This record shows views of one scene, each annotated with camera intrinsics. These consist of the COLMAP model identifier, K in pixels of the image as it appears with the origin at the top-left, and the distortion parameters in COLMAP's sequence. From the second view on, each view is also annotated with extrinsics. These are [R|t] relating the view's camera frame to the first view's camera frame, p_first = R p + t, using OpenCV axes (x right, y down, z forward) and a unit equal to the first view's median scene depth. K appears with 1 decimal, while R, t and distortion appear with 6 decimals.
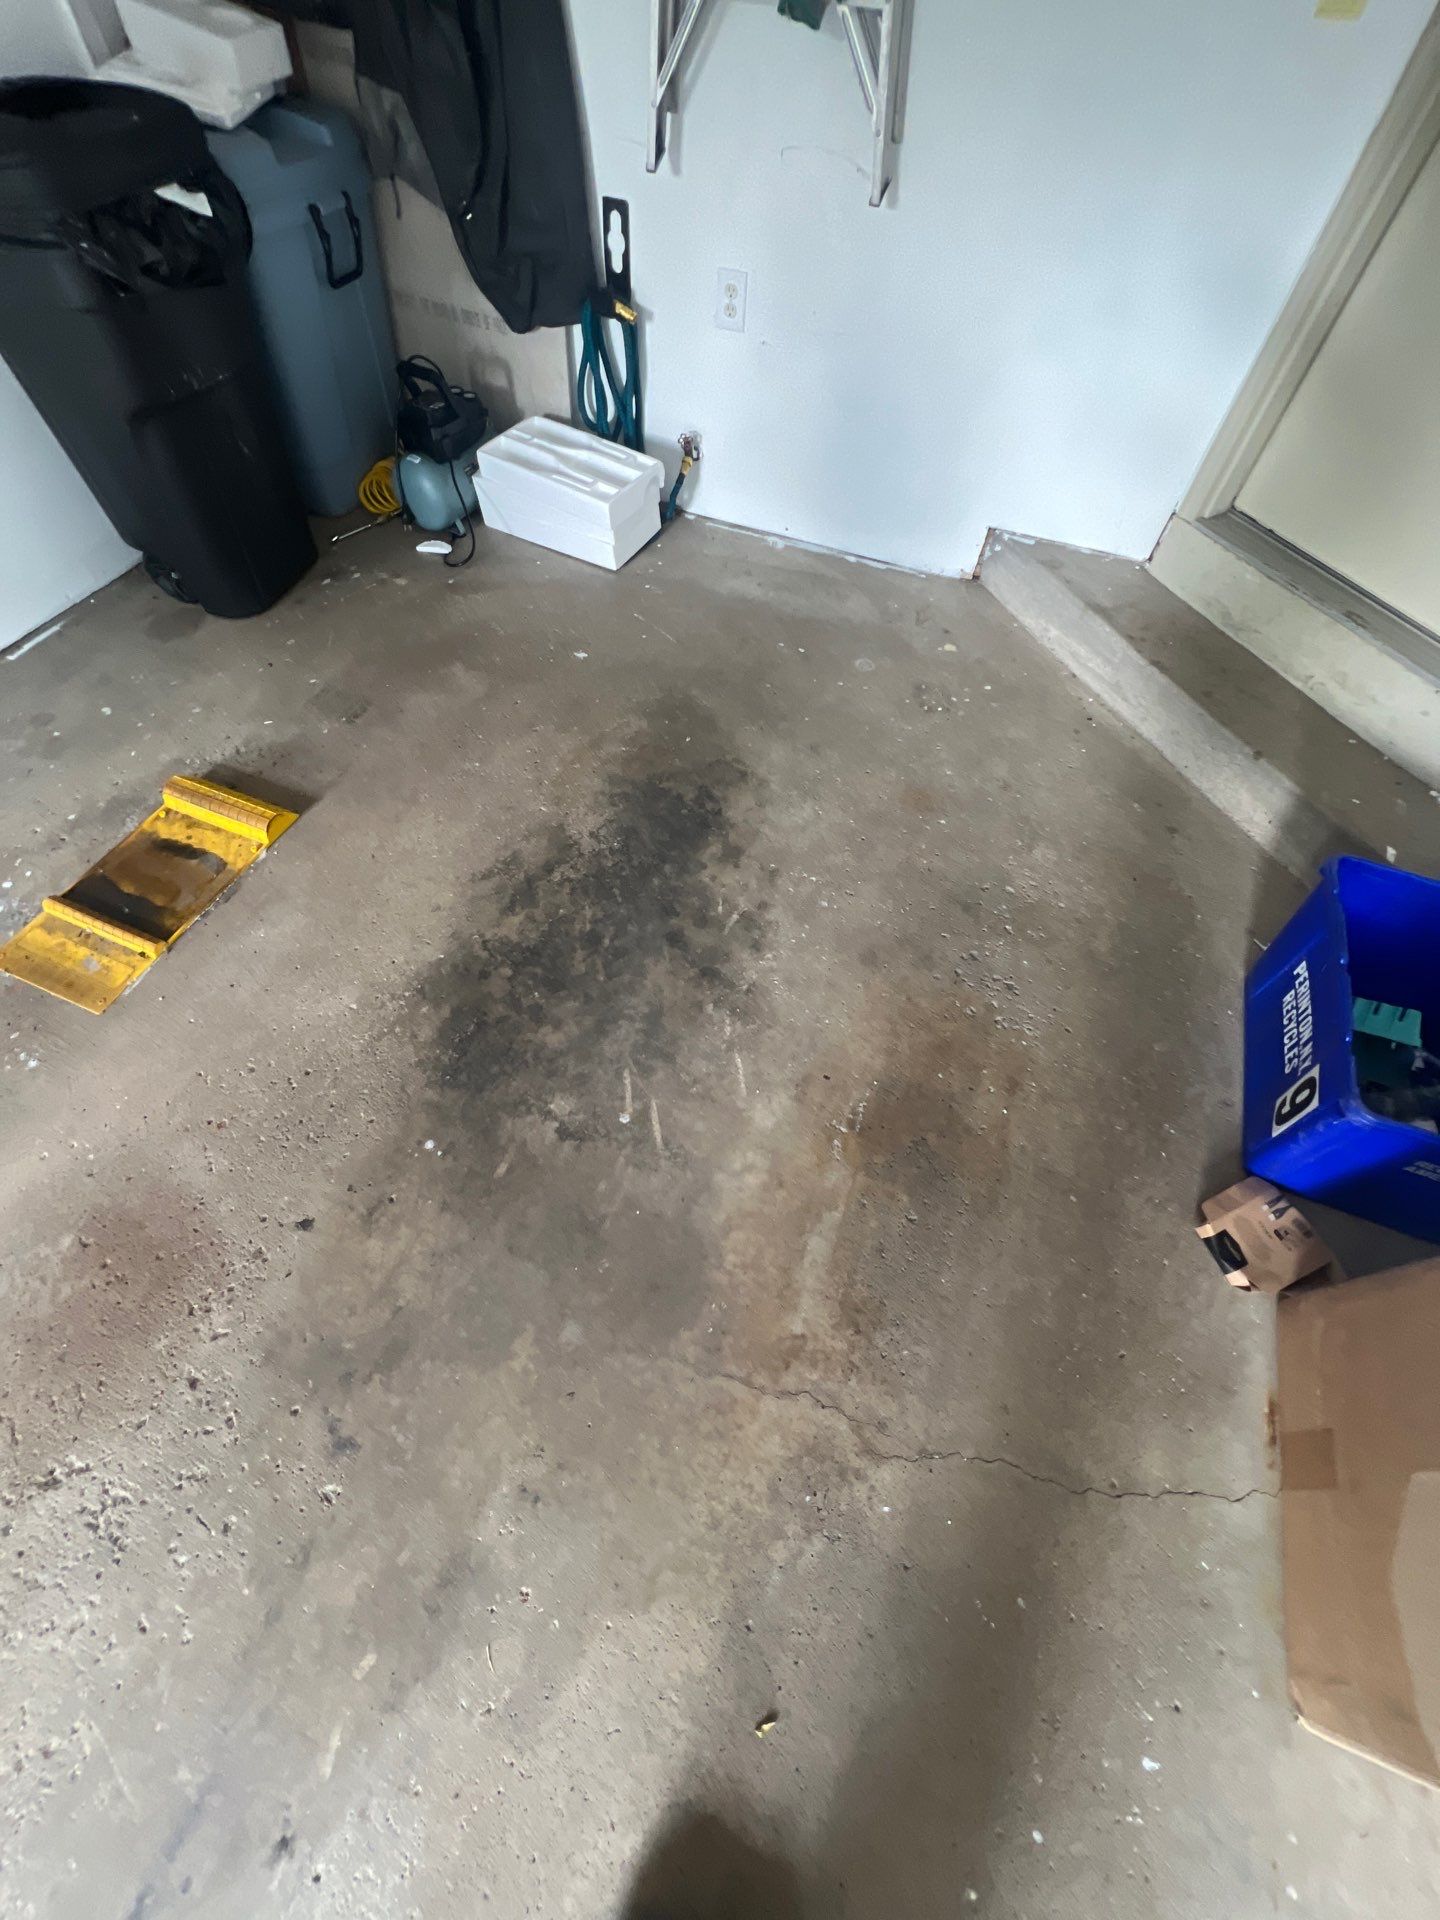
lens RADIAL K [[759.5, 0, 720.0], [0, 759.5, 960.0], [0, 0, 1]] dist [0.000794, -0.000046]
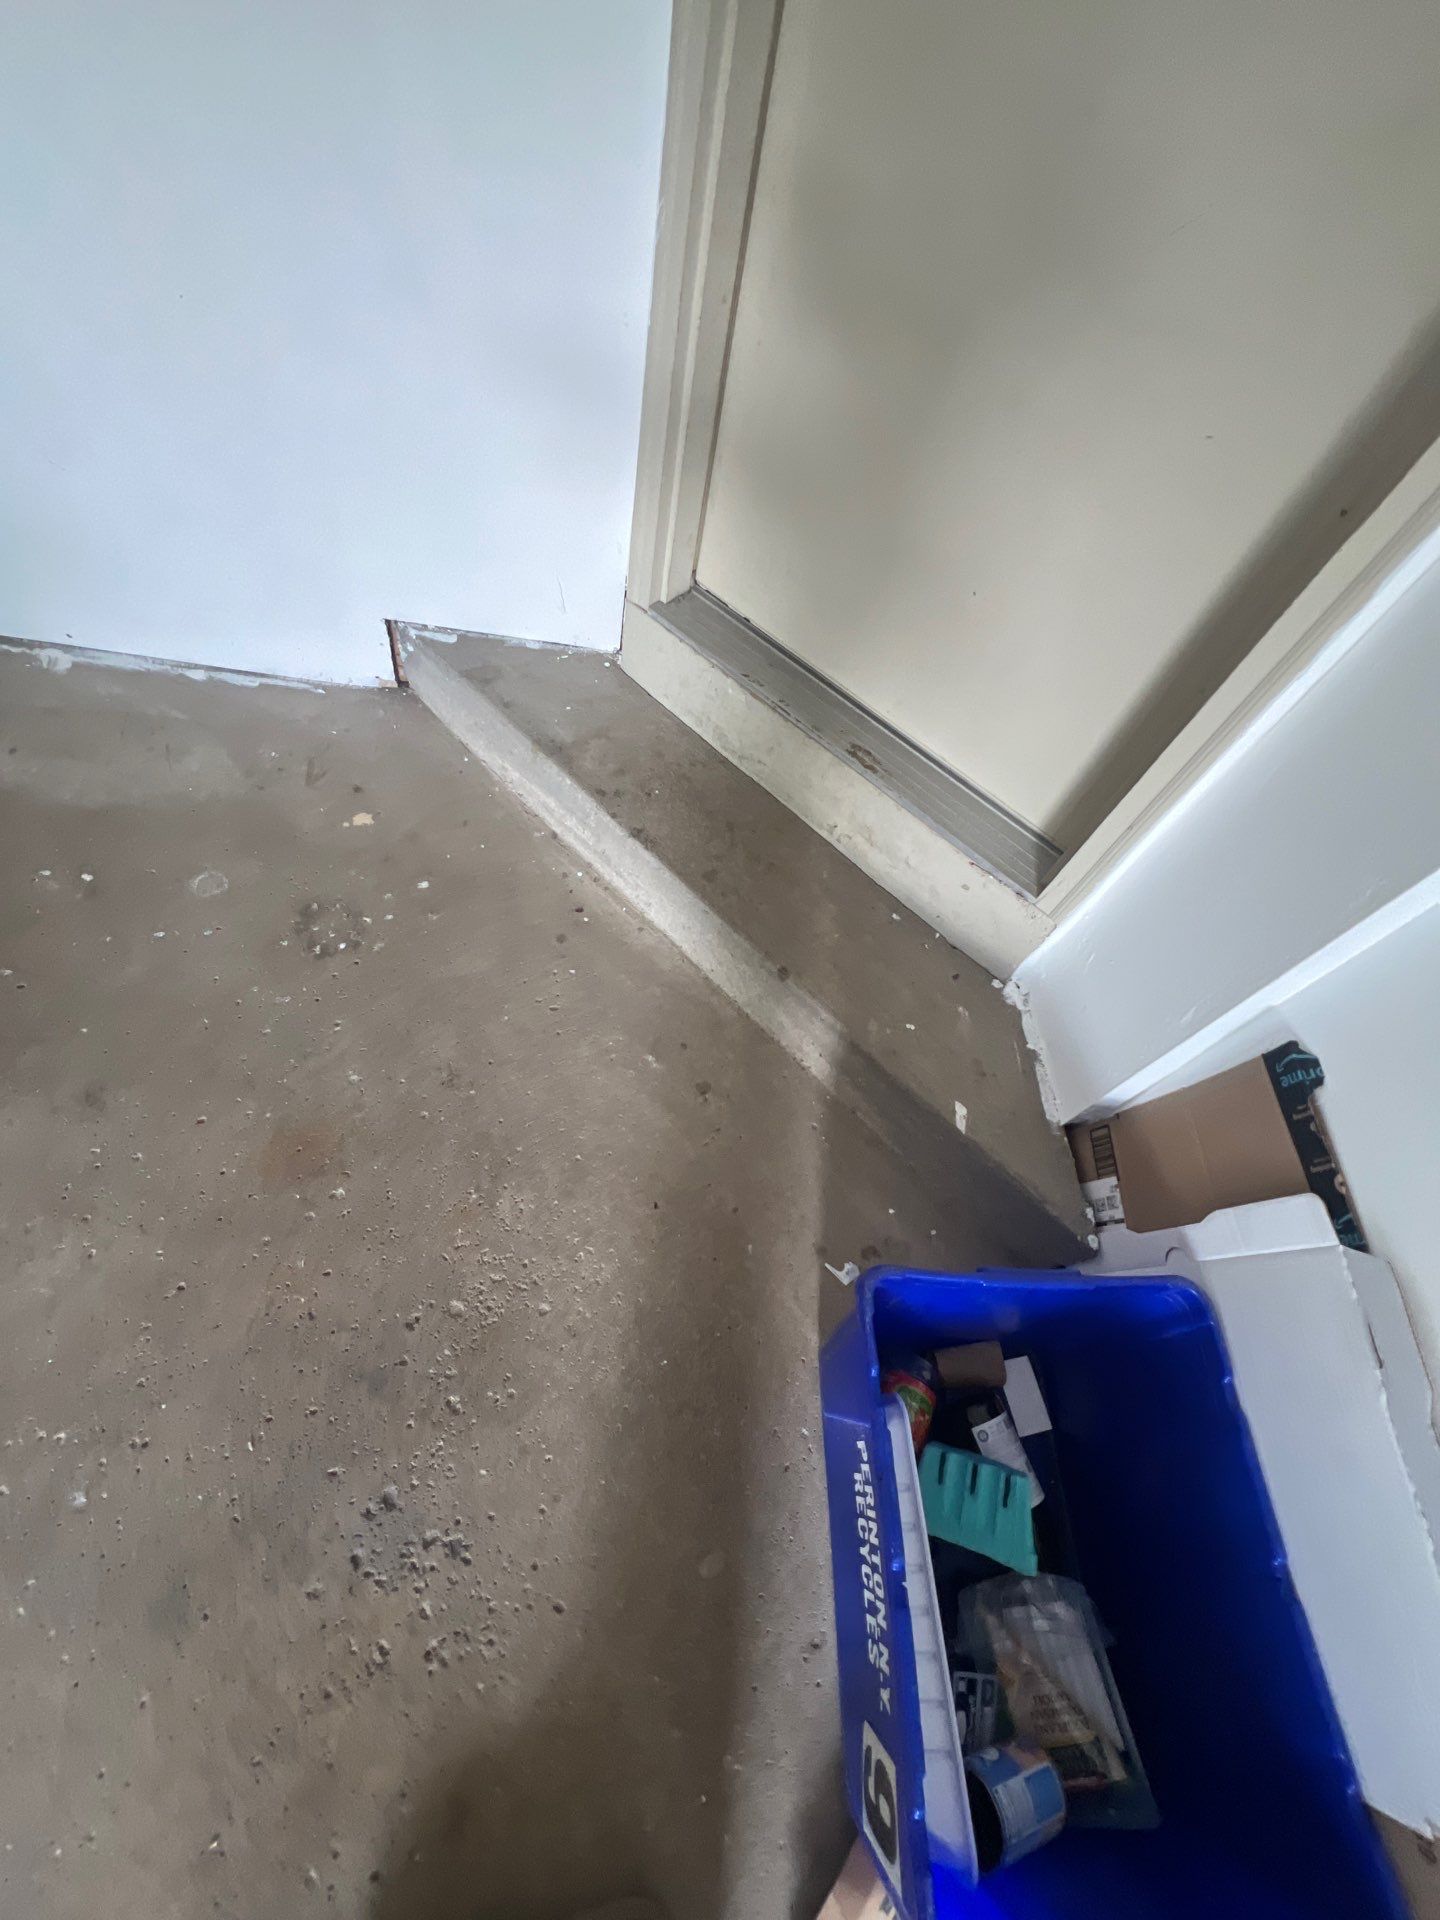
lens RADIAL K [[759.5, 0, 720.0], [0, 759.5, 960.0], [0, 0, 1]] dist [0.000794, -0.000046]
pose [[0.920501, -0.244225, 0.305011, 0.597126], [0.227150, 0.969613, 0.090854, -0.477718], [-0.317931, -0.014348, 0.948005, 0.484119]]
